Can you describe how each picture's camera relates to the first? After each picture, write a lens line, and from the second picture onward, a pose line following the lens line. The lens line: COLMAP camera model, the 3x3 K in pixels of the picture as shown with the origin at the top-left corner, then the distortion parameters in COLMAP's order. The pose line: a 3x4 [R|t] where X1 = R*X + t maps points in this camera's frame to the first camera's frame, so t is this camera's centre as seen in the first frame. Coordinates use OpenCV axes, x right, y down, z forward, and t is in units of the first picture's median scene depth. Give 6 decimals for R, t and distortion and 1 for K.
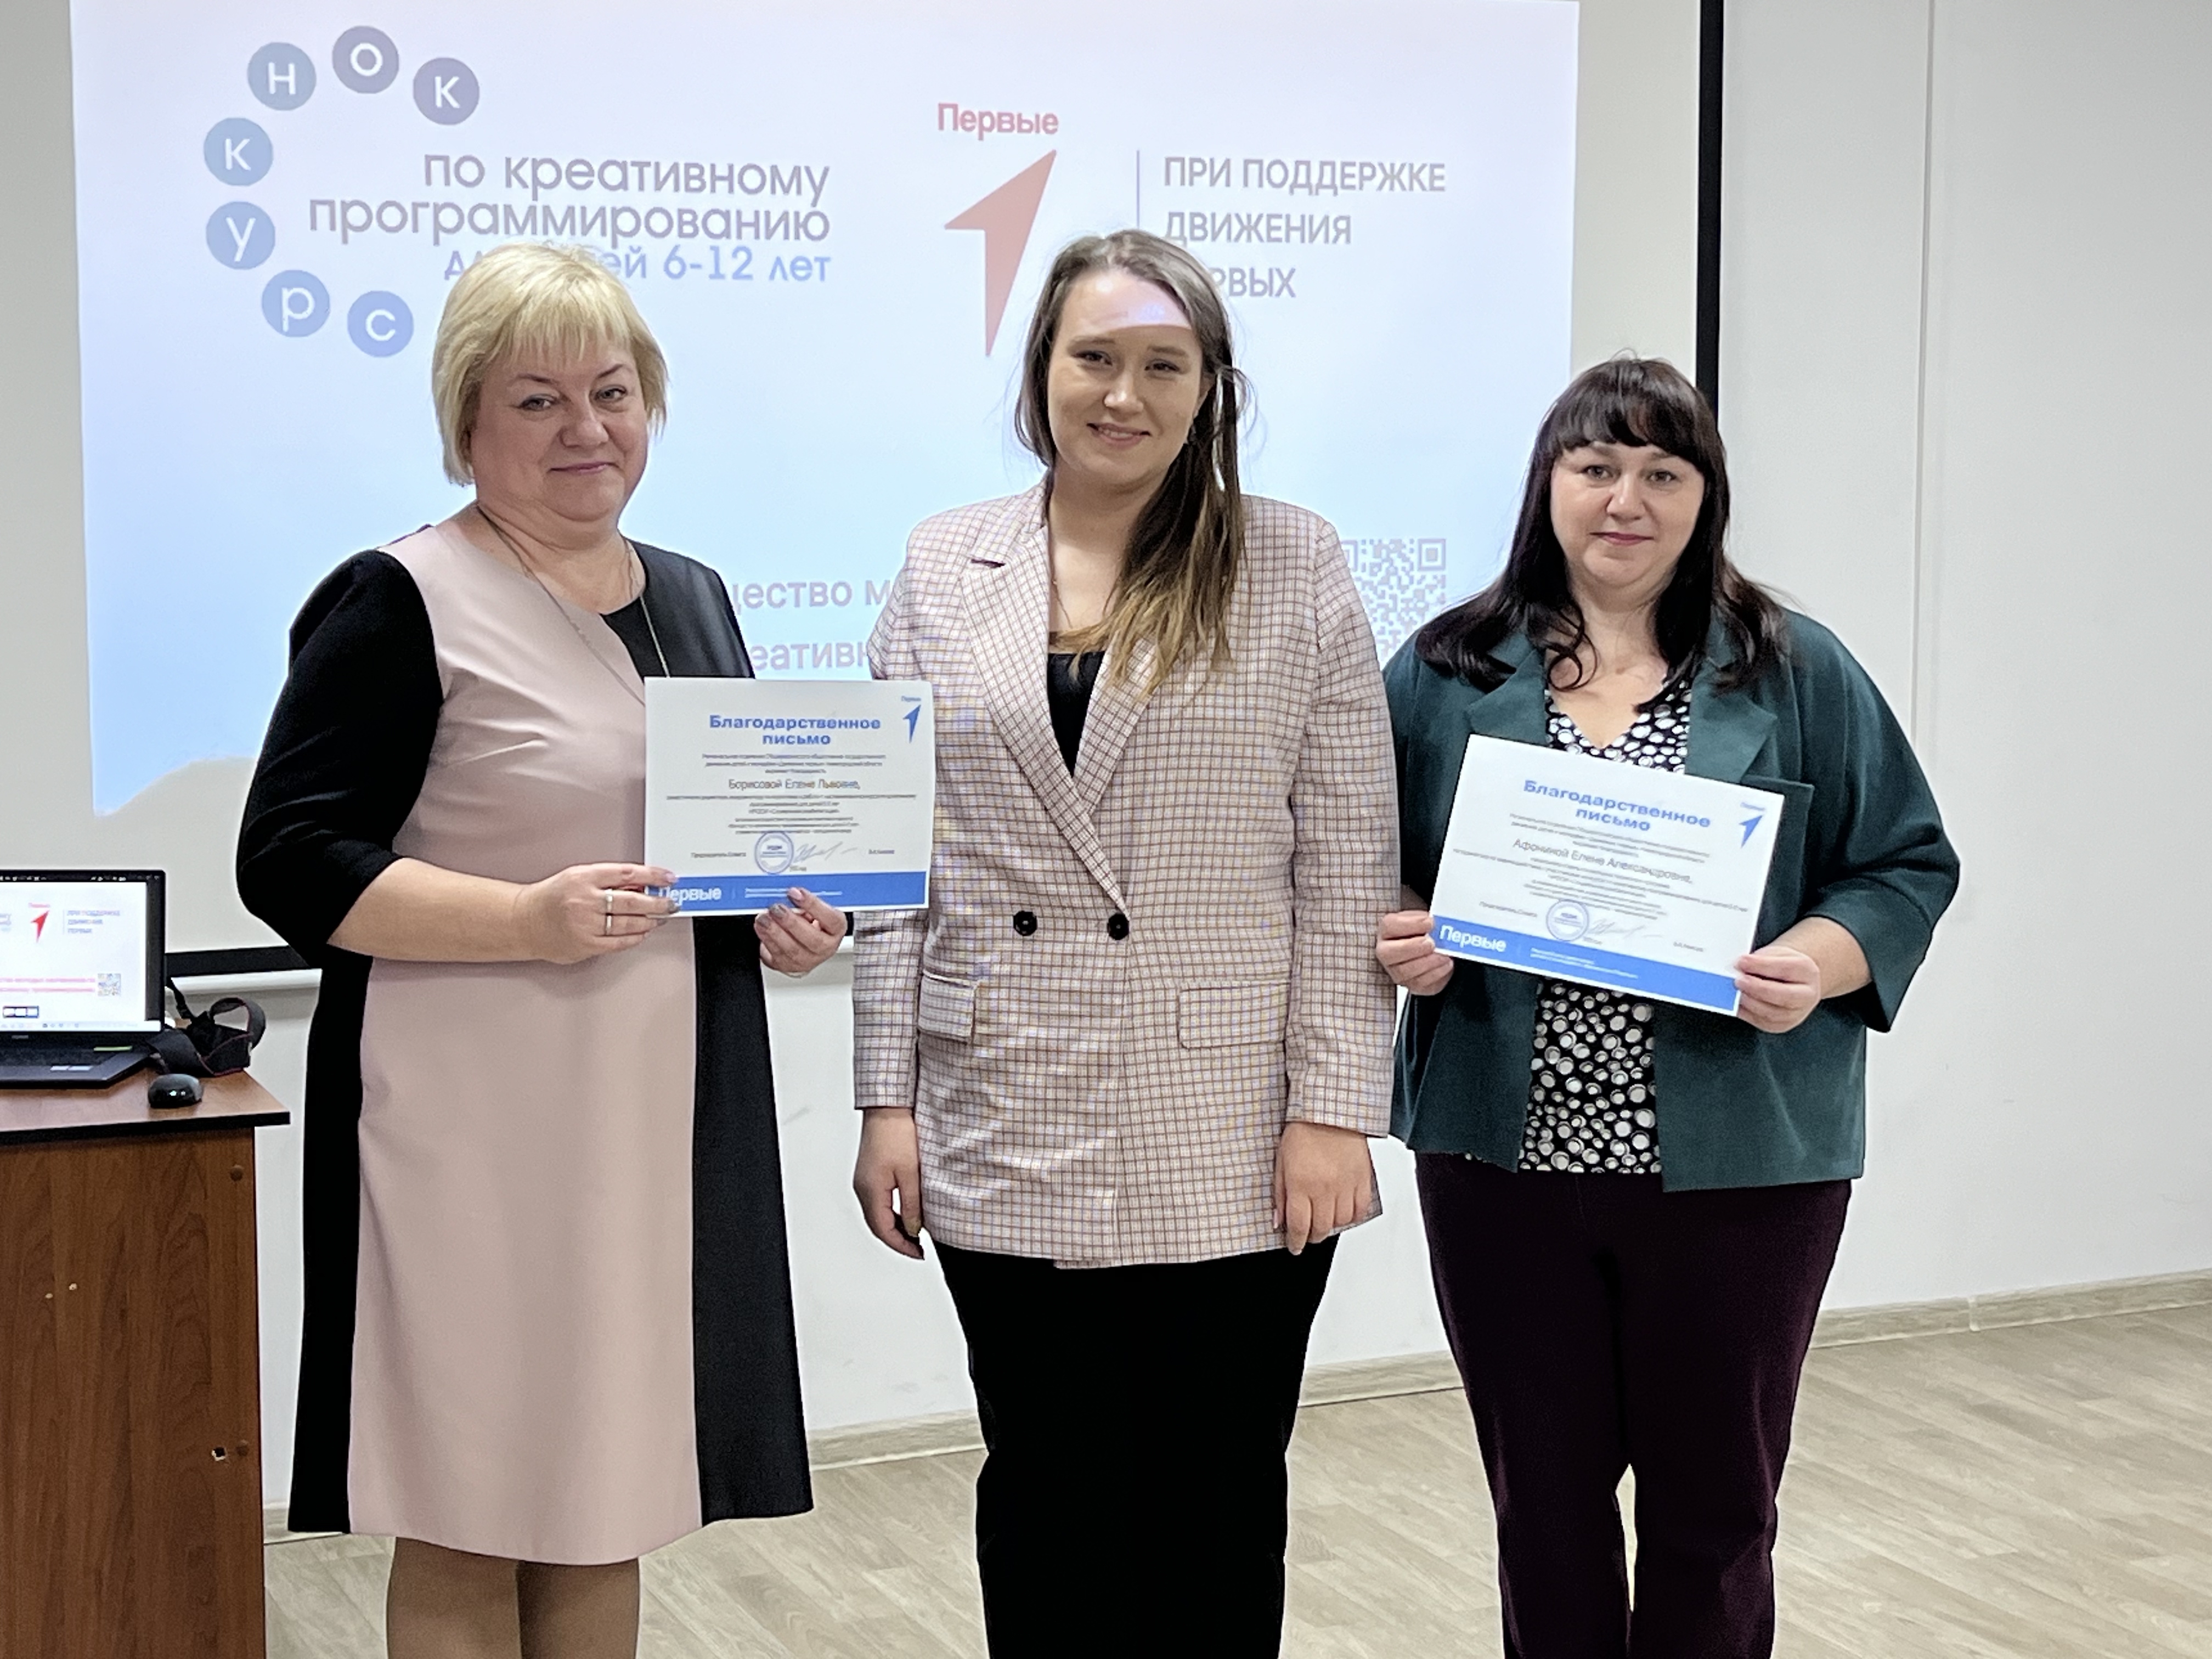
lens RADIAL K [[3874.5, 0, 1156.0], [0, 3874.5, 861.7], [0, 0, 1]] dist [0.248949, -1.160358]
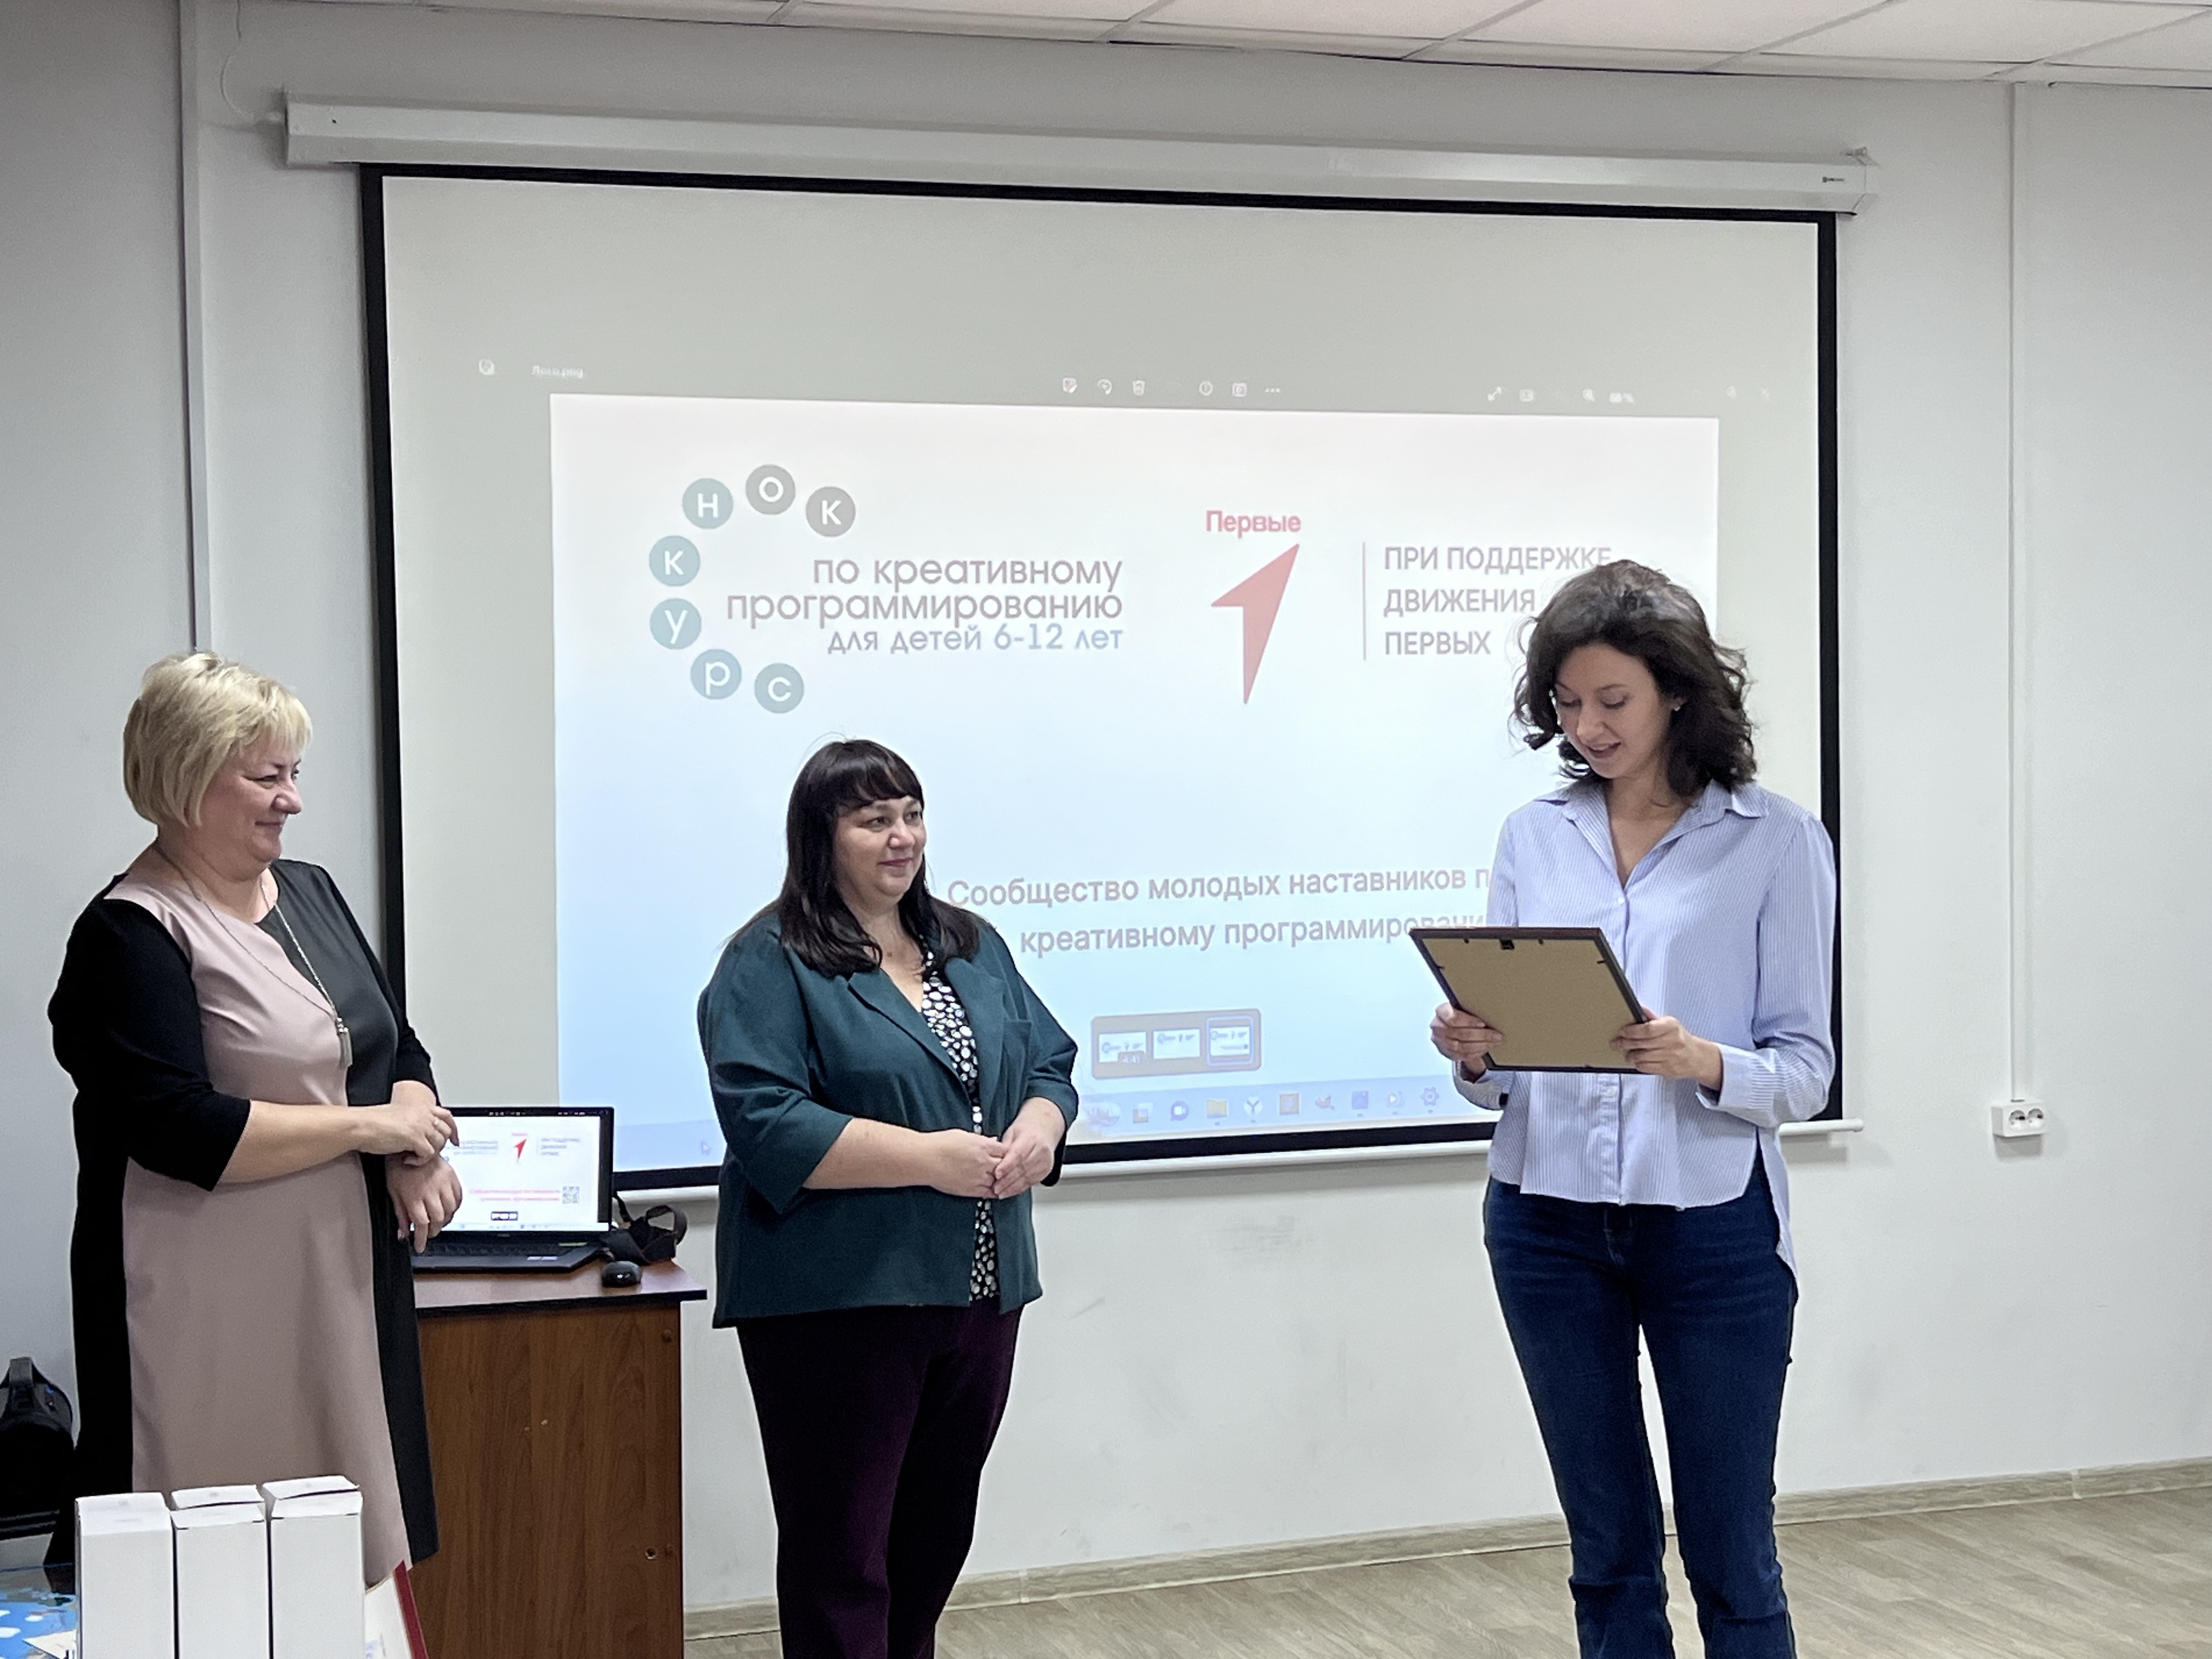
lens RADIAL K [[3528.9, 0, 1144.7], [0, 3528.9, 833.2], [0, 0, 1]] dist [0.212209, -0.769602]
pose [[0.996162, -0.006508, -0.087287, 0.025593], [-0.000474, 0.996817, -0.079727, 0.004789], [0.087528, 0.079462, 0.992988, -0.154382]]
